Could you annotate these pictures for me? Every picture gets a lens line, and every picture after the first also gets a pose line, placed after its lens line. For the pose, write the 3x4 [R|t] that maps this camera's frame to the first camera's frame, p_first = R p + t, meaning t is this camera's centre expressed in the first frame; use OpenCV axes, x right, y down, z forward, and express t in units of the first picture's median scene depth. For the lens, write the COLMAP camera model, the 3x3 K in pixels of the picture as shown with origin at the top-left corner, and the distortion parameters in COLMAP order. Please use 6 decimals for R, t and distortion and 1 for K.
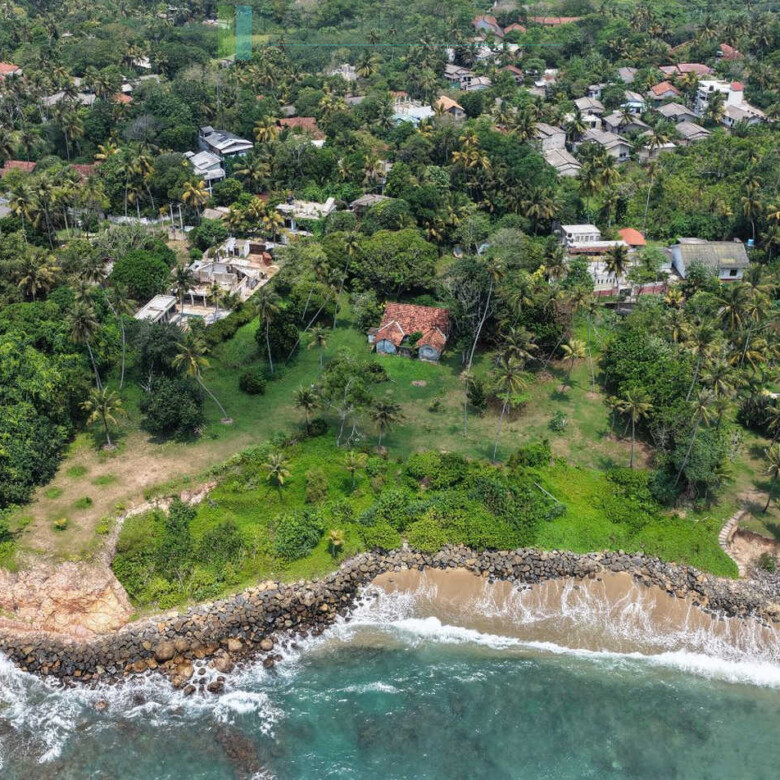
lens RADIAL K [[969.9, 0, 396.8], [0, 969.9, 390.1], [0, 0, 1]] dist [-0.008333, 0.022643]
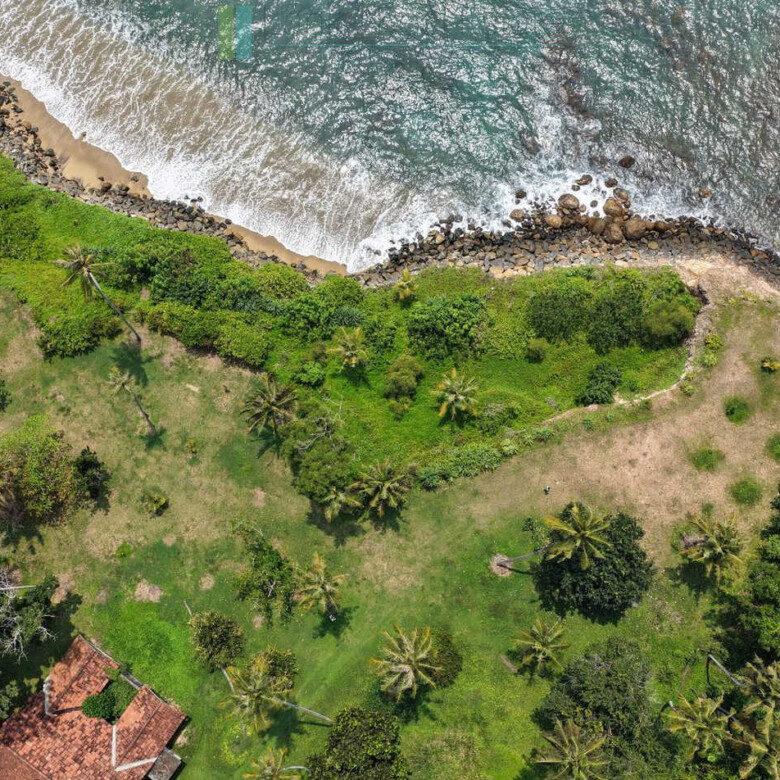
lens RADIAL K [[969.9, 0, 396.8], [0, 969.9, 390.1], [0, 0, 1]] dist [-0.008333, 0.022643]
pose [[-0.938897, -0.337273, 0.068700, -0.133251], [0.183984, -0.323082, 0.928314, -0.555737], [-0.290899, 0.884231, 0.365394, 0.786482]]
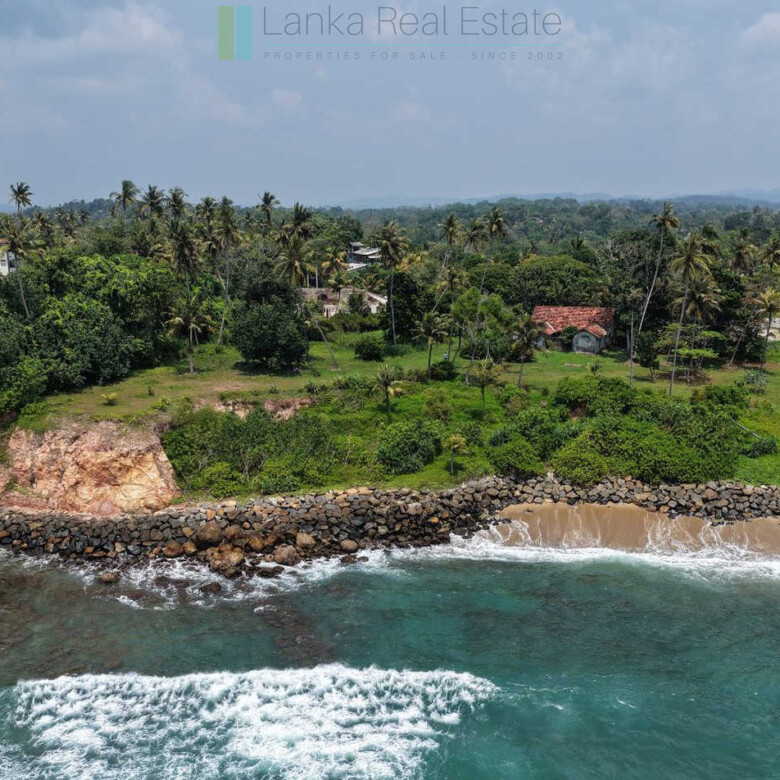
lens RADIAL K [[969.9, 0, 396.8], [0, 969.9, 390.1], [0, 0, 1]] dist [-0.008333, 0.022643]
pose [[0.986032, 0.013740, -0.165985, 0.015416], [-0.071348, 0.935365, -0.346414, 0.367549], [0.150497, 0.353418, 0.923280, 0.283567]]
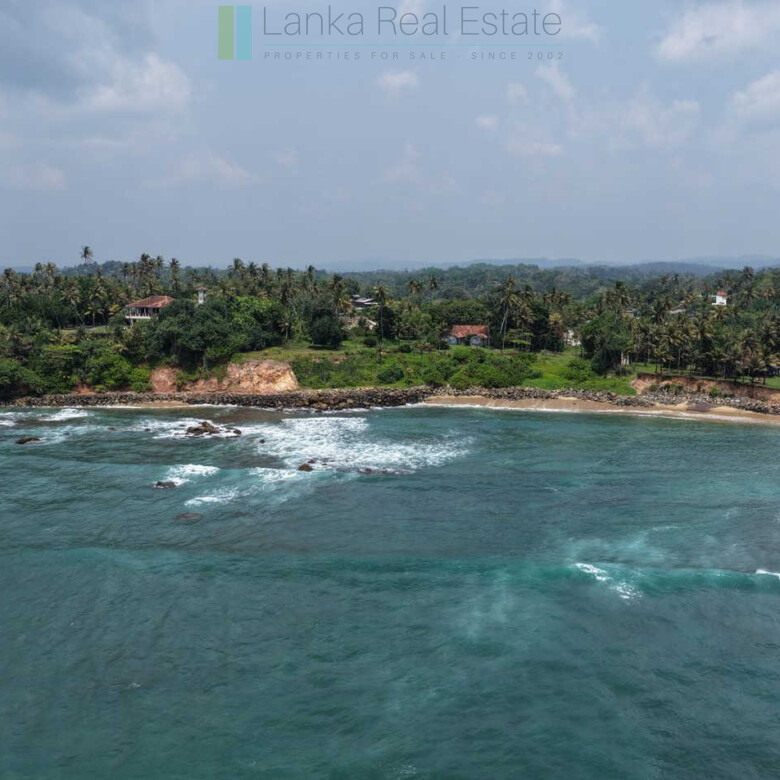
lens RADIAL K [[969.9, 0, 396.8], [0, 969.9, 390.1], [0, 0, 1]] dist [-0.008333, 0.022643]
pose [[0.989610, 0.010205, -0.143413, 0.172885], [-0.068319, 0.911048, -0.406600, 0.909206], [0.126507, 0.412174, 0.902280, -0.623000]]
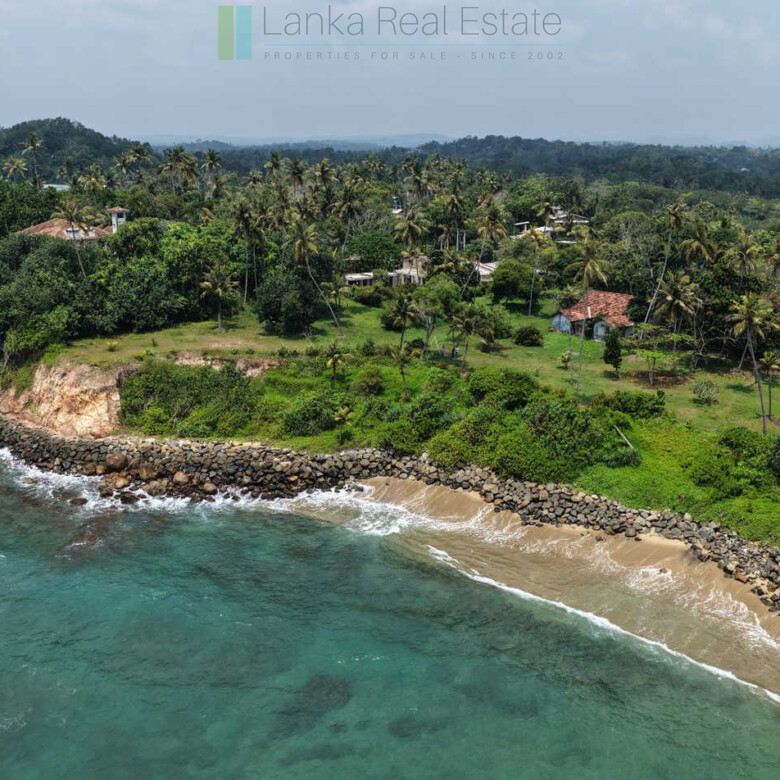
lens RADIAL K [[969.9, 0, 396.8], [0, 969.9, 390.1], [0, 0, 1]] dist [-0.008333, 0.022643]
pose [[0.829199, 0.135909, -0.542179, 0.424111], [-0.289443, 0.934214, -0.208488, 0.287870], [0.478176, 0.329808, 0.813987, 0.318993]]
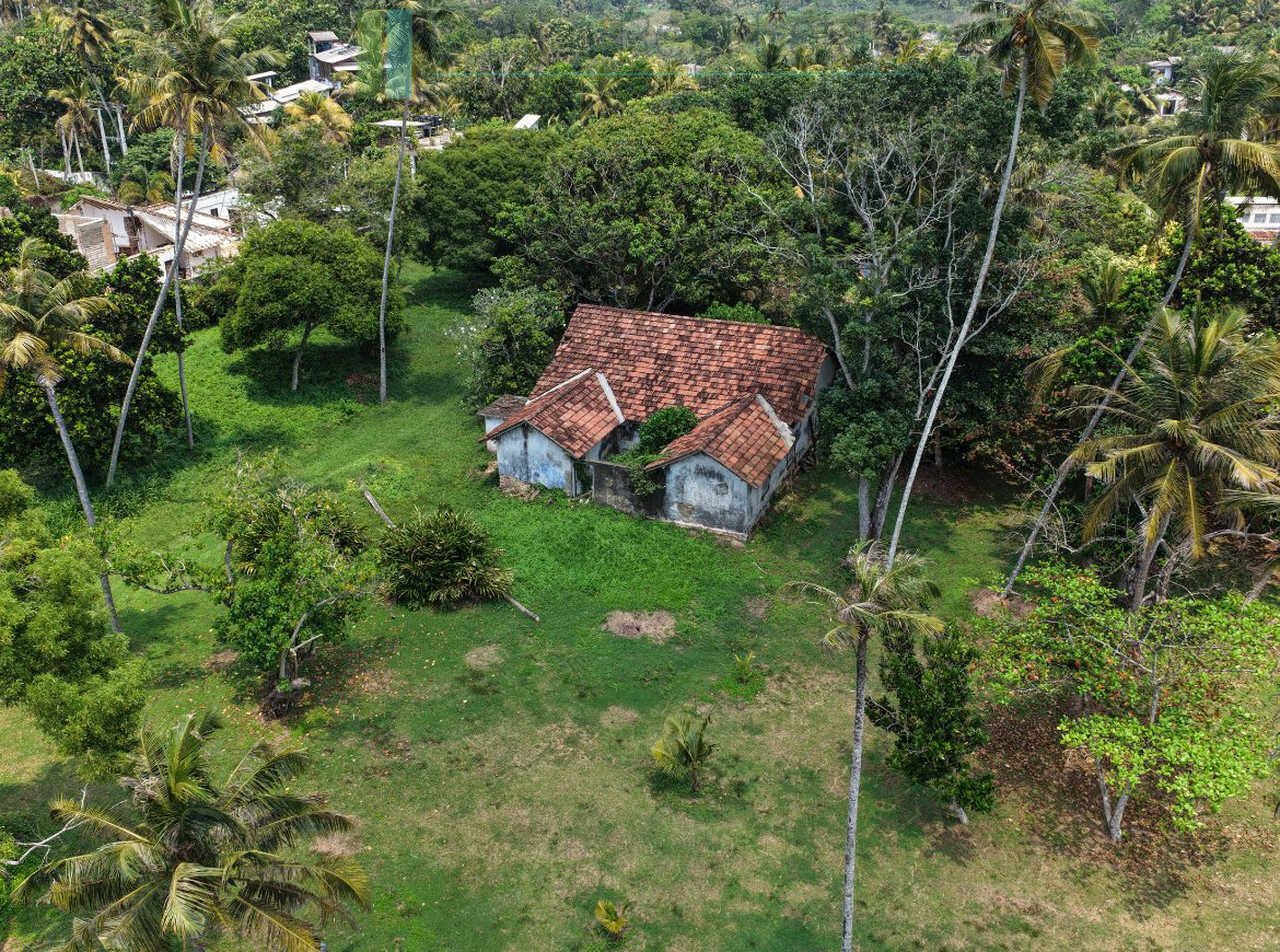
lens RADIAL K [[1183.7, 0, 648.0], [0, 1183.7, 475.9], [0, 0, 1]] dist [-0.010099, 0.030250]
pose [[0.990618, 0.046802, -0.128400, 0.066906], [-0.062871, 0.990277, -0.124095, -0.008709], [0.121343, 0.131003, 0.983928, 0.900261]]
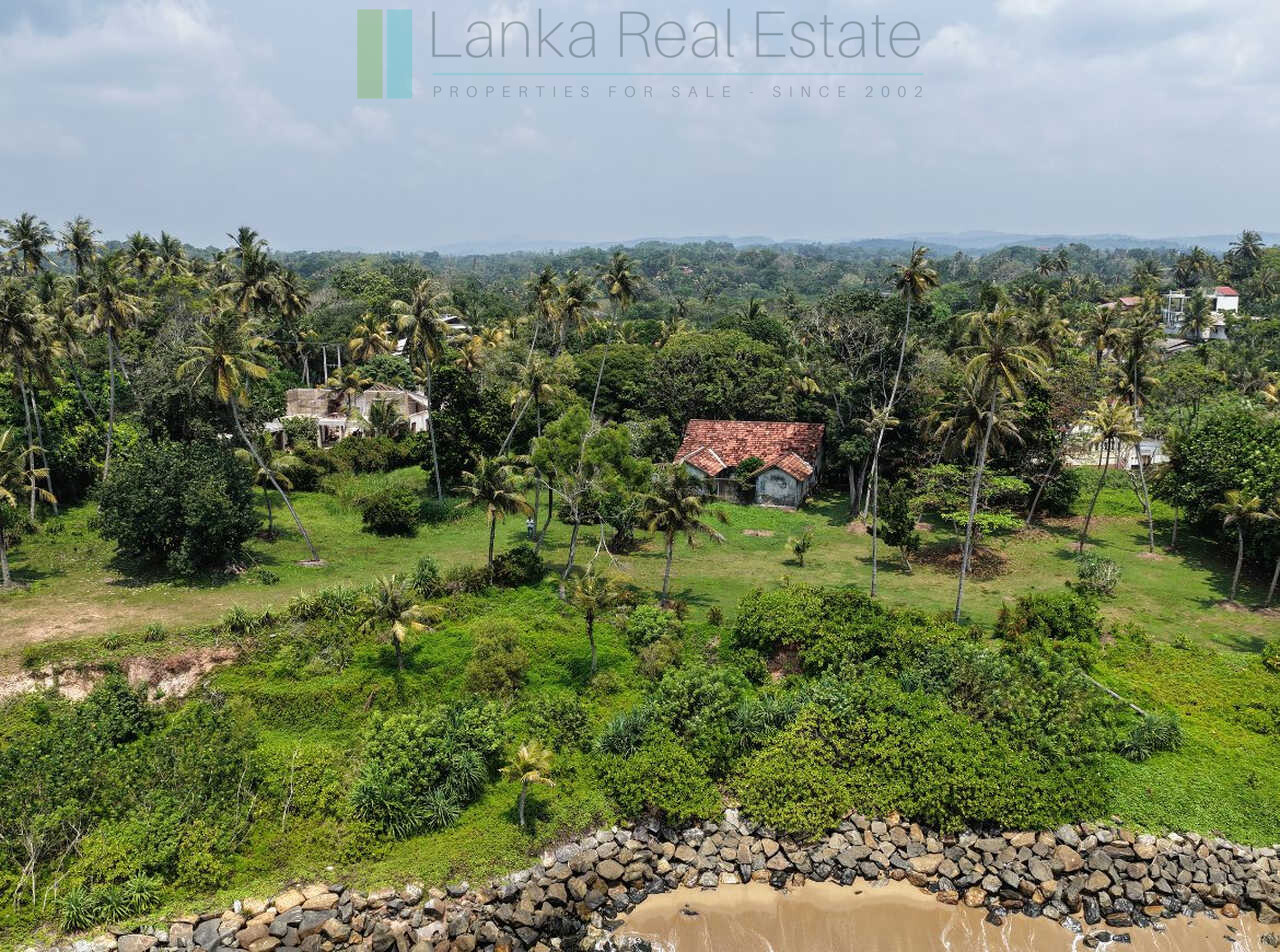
lens RADIAL K [[1183.7, 0, 648.0], [0, 1183.7, 475.9], [0, 0, 1]] dist [-0.010099, 0.030250]
pose [[0.998364, -0.005071, -0.056956, 0.003605], [-0.015299, 0.936054, -0.351525, 0.198234], [0.055096, 0.351821, 0.934444, 0.563451]]
